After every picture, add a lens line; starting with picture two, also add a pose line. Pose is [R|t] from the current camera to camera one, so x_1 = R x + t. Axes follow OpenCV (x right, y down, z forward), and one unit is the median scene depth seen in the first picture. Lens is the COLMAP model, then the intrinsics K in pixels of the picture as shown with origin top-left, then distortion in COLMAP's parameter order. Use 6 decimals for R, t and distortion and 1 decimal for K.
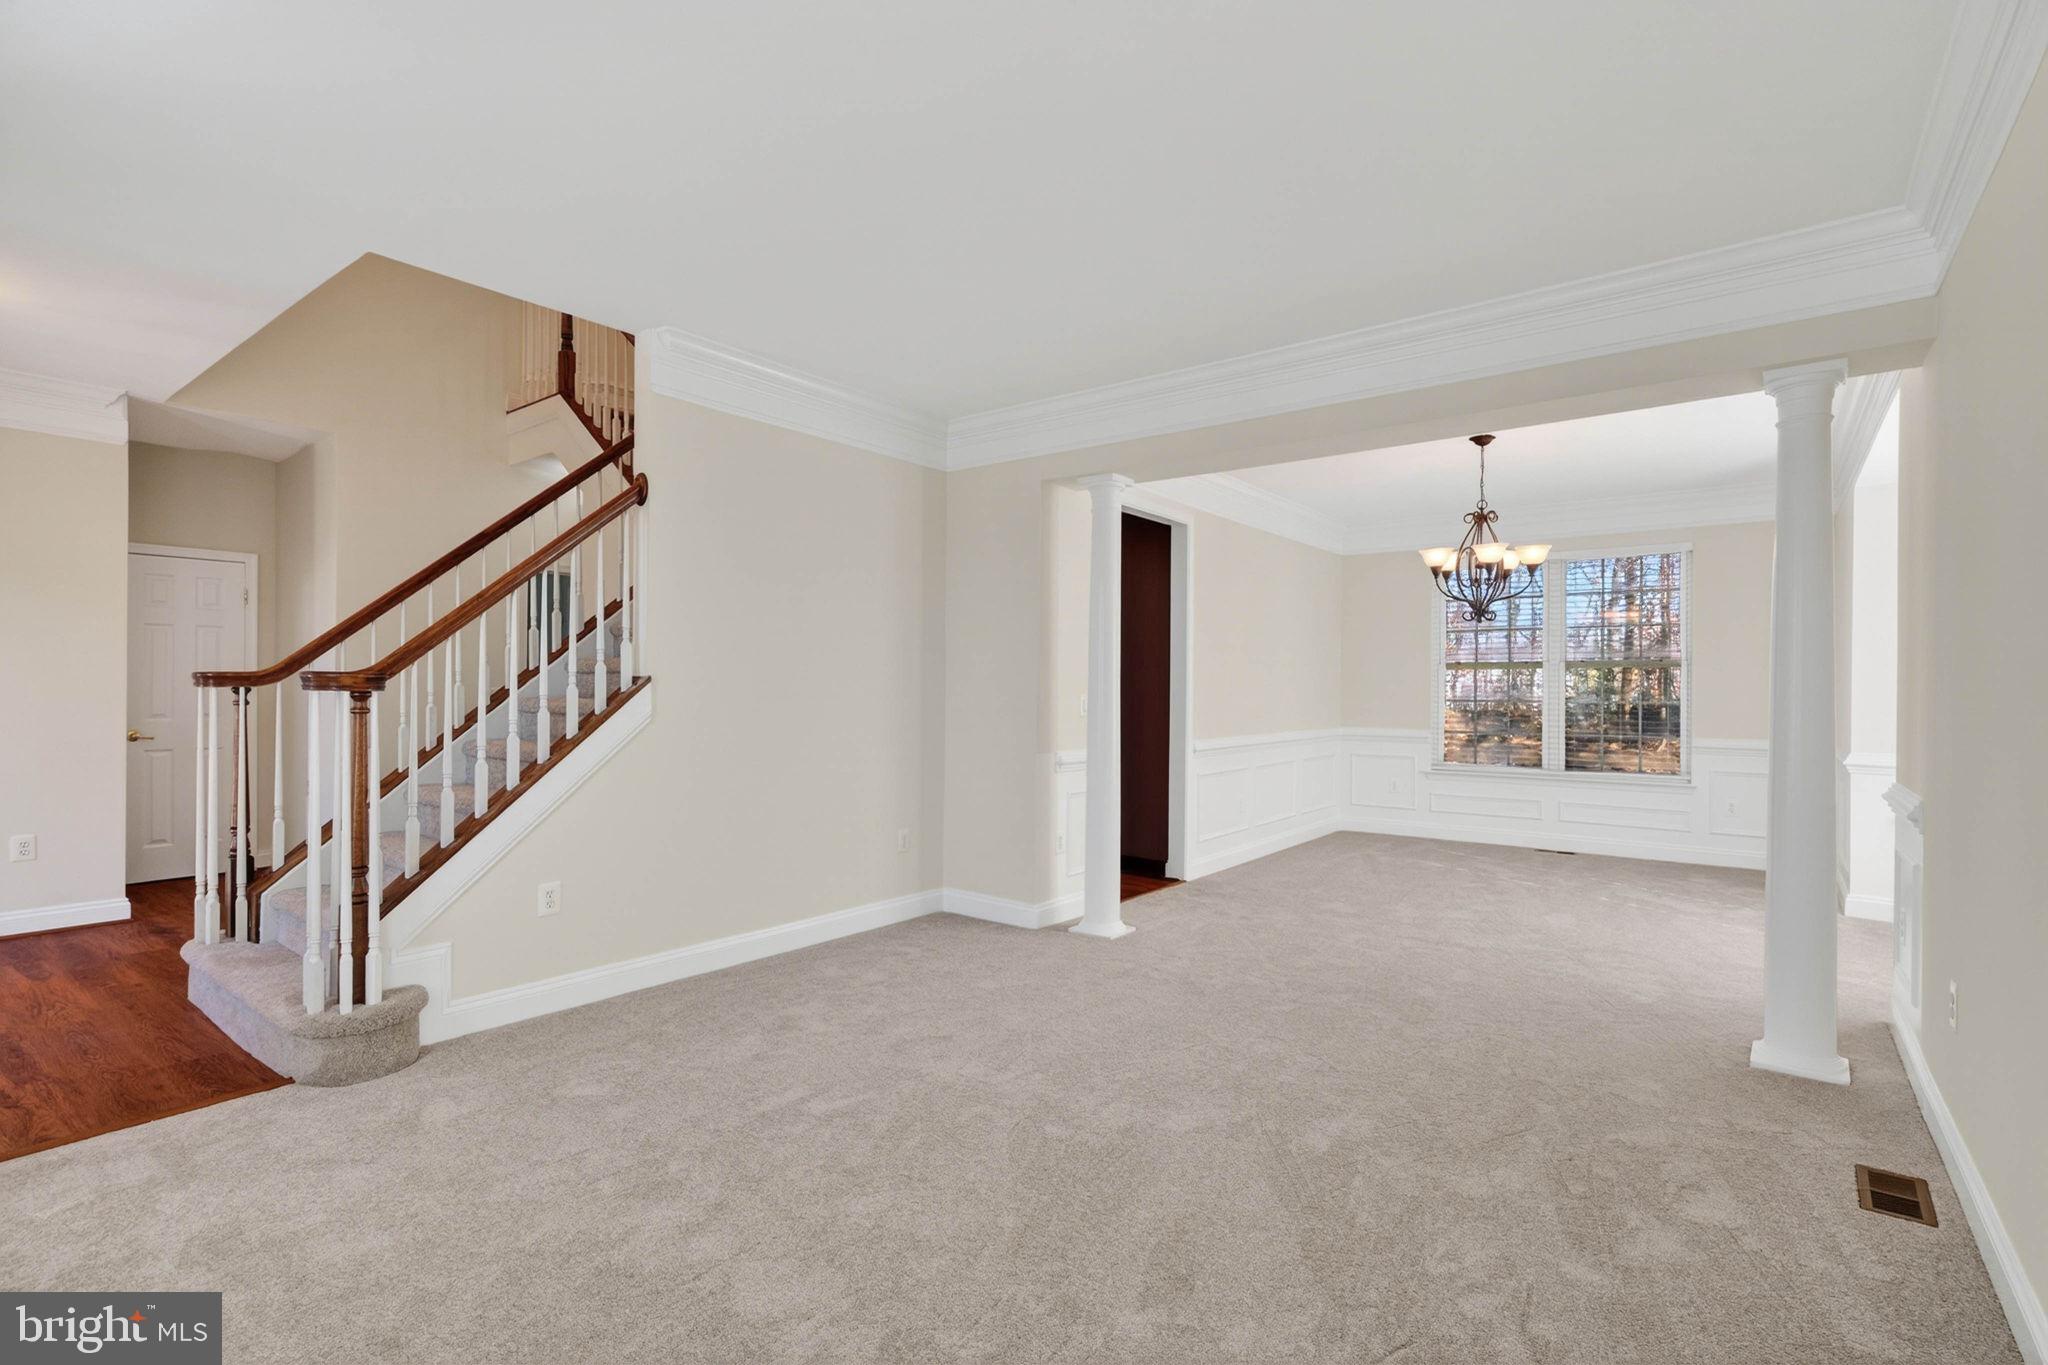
lens RADIAL K [[922.8, 0, 1021.8], [0, 922.8, 686.3], [0, 0, 1]] dist [0.000797, 0.000879]
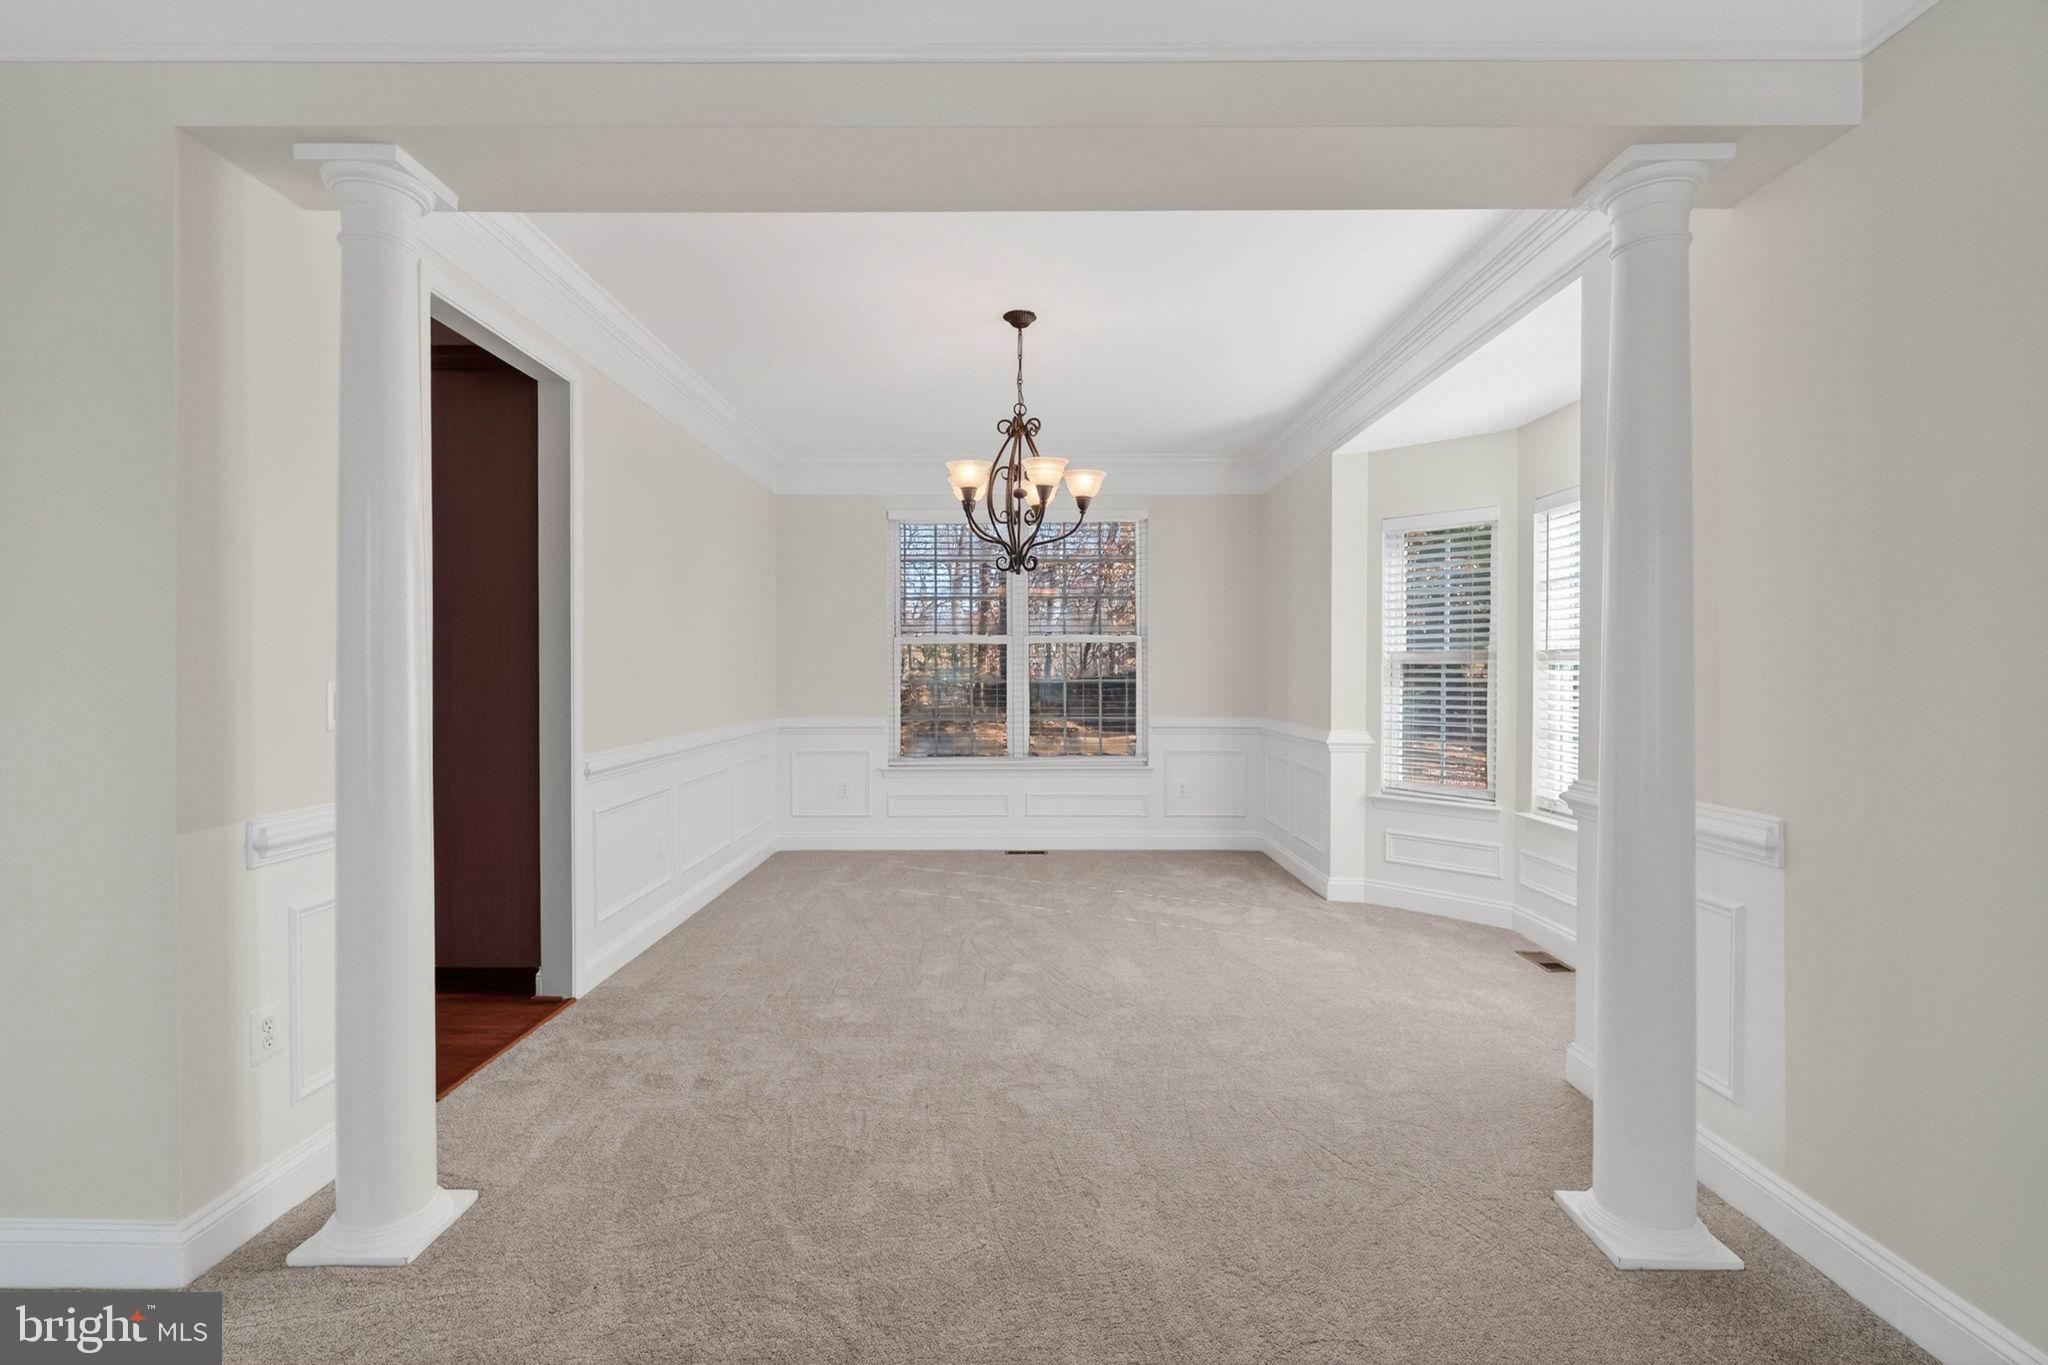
lens RADIAL K [[922.8, 0, 1021.8], [0, 922.8, 686.3], [0, 0, 1]] dist [0.000797, 0.000879]
pose [[0.790188, -0.016588, 0.612640, 0.053648], [0.004290, 0.999759, 0.021535, 0.003786], [-0.612850, -0.014389, 0.790068, 0.422983]]
